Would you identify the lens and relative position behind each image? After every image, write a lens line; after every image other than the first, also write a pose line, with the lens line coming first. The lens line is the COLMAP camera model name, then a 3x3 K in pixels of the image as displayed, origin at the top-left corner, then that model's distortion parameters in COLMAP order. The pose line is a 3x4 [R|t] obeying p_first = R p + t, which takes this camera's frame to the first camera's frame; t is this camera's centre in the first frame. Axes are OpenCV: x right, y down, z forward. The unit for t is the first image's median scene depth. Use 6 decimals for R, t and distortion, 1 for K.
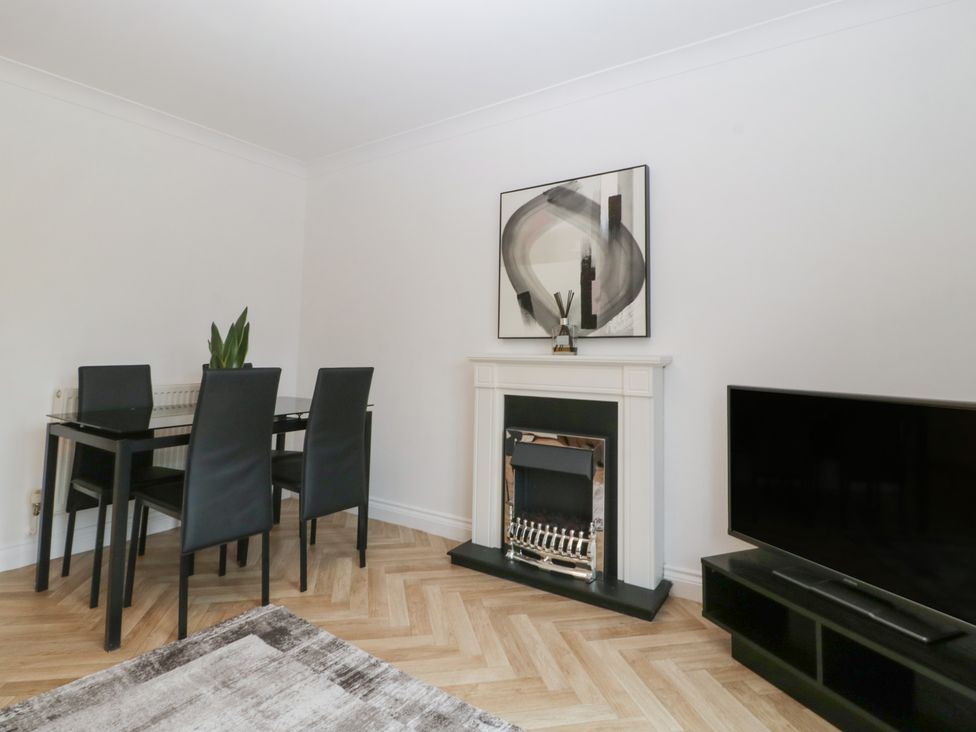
lens RADIAL K [[520.0, 0, 488.9], [0, 520.0, 368.5], [0, 0, 1]] dist [-0.010903, -0.000686]
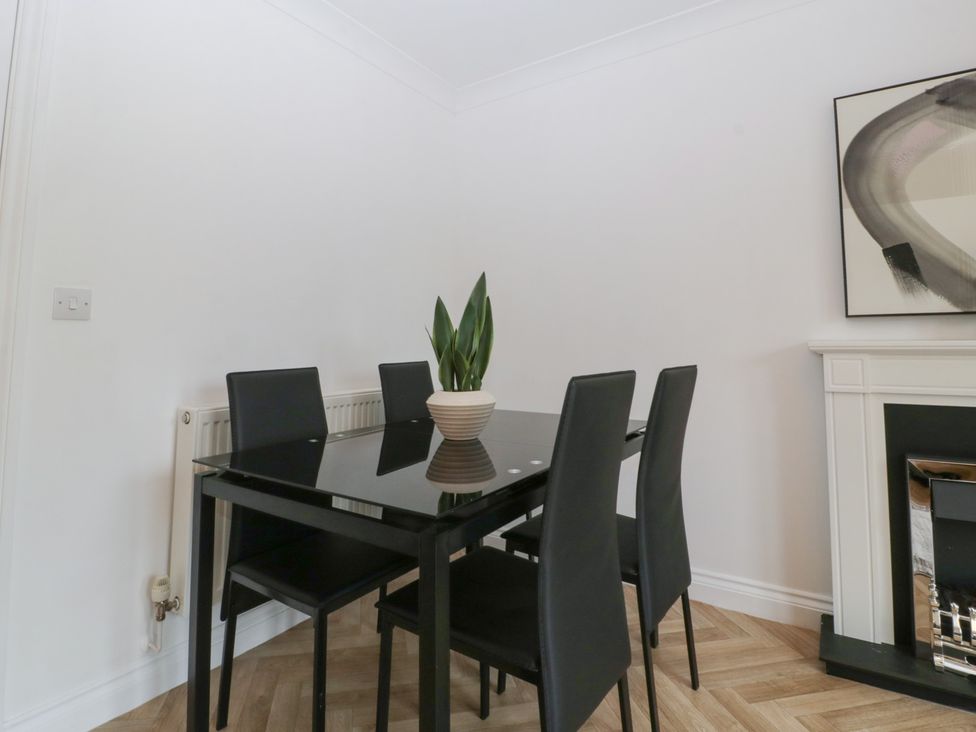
lens RADIAL K [[534.5, 0, 486.2], [0, 534.5, 357.9], [0, 0, 1]] dist [-0.005473, -0.002906]
pose [[0.999628, -0.018040, 0.020448, -0.470572], [0.017873, 0.999806, 0.008315, -0.020023], [-0.020594, -0.007946, 0.999756, 0.348833]]
